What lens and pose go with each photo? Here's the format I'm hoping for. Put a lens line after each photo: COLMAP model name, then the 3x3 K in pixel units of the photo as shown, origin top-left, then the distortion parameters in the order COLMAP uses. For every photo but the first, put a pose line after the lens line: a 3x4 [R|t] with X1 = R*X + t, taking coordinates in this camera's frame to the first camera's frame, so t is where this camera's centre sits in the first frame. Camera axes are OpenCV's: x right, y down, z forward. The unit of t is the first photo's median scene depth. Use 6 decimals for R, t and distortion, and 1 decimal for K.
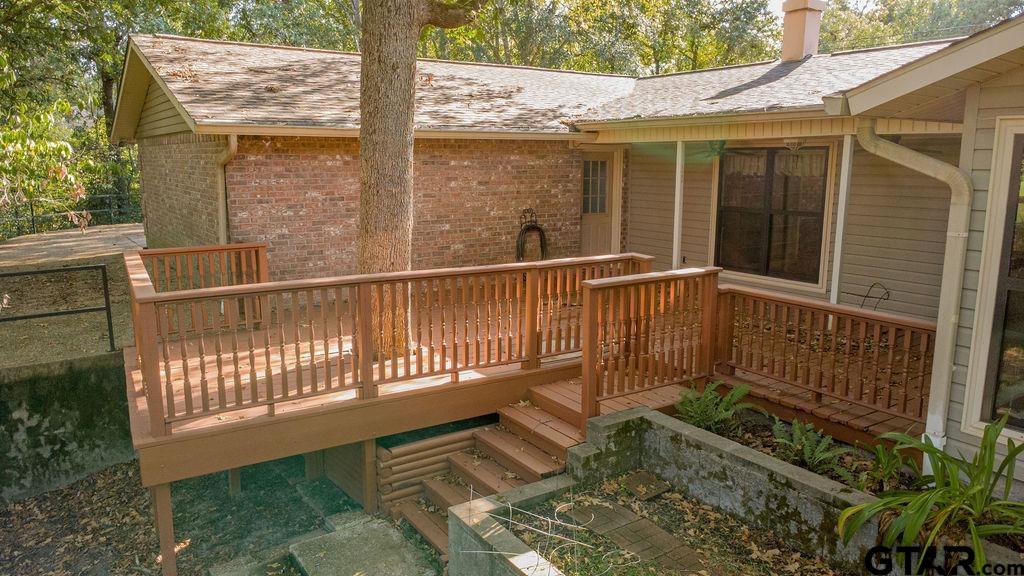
lens RADIAL K [[729.2, 0, 512.0], [0, 729.2, 288.0], [0, 0, 1]] dist [0.017190, -0.003404]
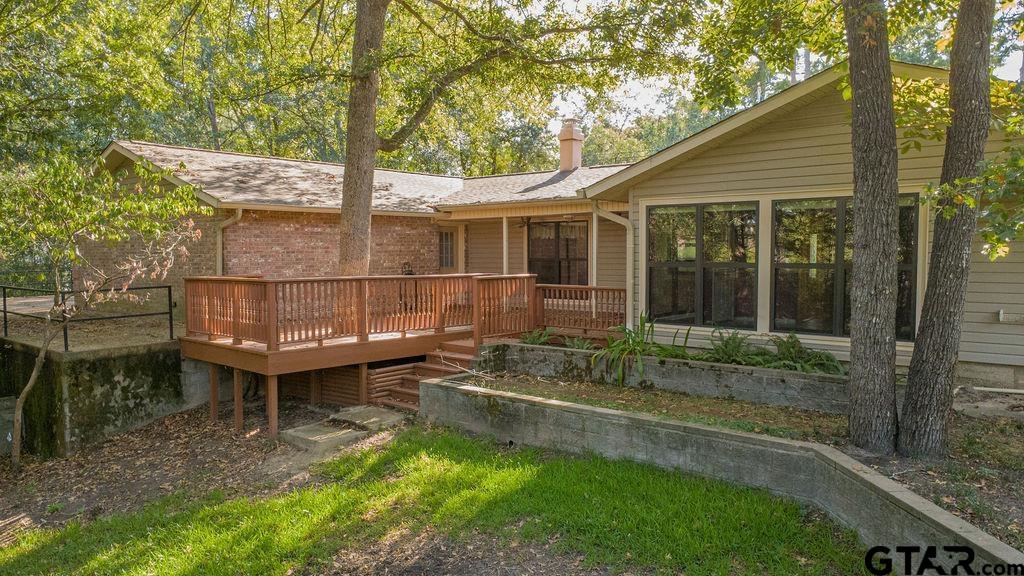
lens RADIAL K [[729.2, 0, 512.0], [0, 729.2, 288.0], [0, 0, 1]] dist [0.017190, -0.003404]
pose [[0.963156, -0.018526, 0.268306, -0.219088], [0.052574, 0.991347, -0.120277, 0.172605], [-0.263756, 0.129951, 0.955796, -0.616087]]
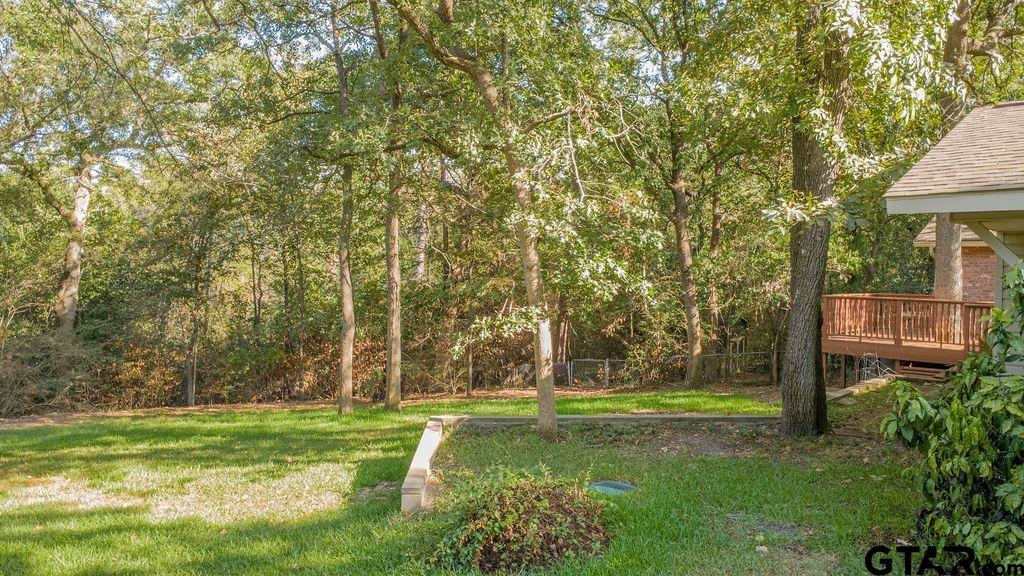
lens RADIAL K [[729.2, 0, 512.0], [0, 729.2, 288.0], [0, 0, 1]] dist [0.017190, -0.003404]
pose [[0.252057, 0.038261, -0.966956, 1.339909], [-0.176133, 0.984342, -0.006964, 0.143930], [0.951549, 0.172068, 0.254849, -0.709349]]
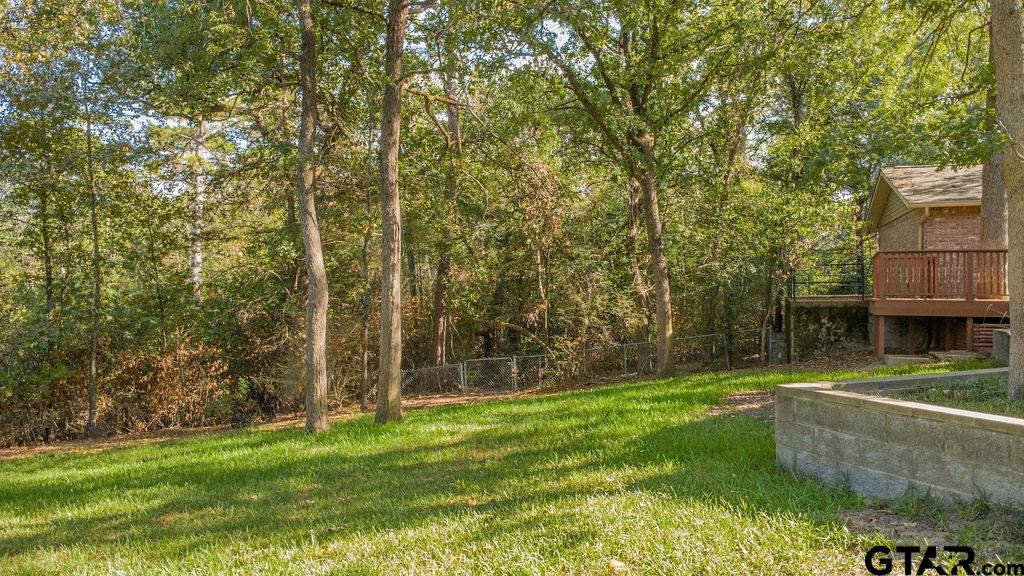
lens RADIAL K [[729.2, 0, 512.0], [0, 729.2, 288.0], [0, 0, 1]] dist [0.017190, -0.003404]
pose [[0.604200, 0.000922, -0.796832, 0.537558], [-0.139414, 0.984697, -0.104571, 0.378003], [0.784542, 0.174271, 0.595083, -1.070977]]
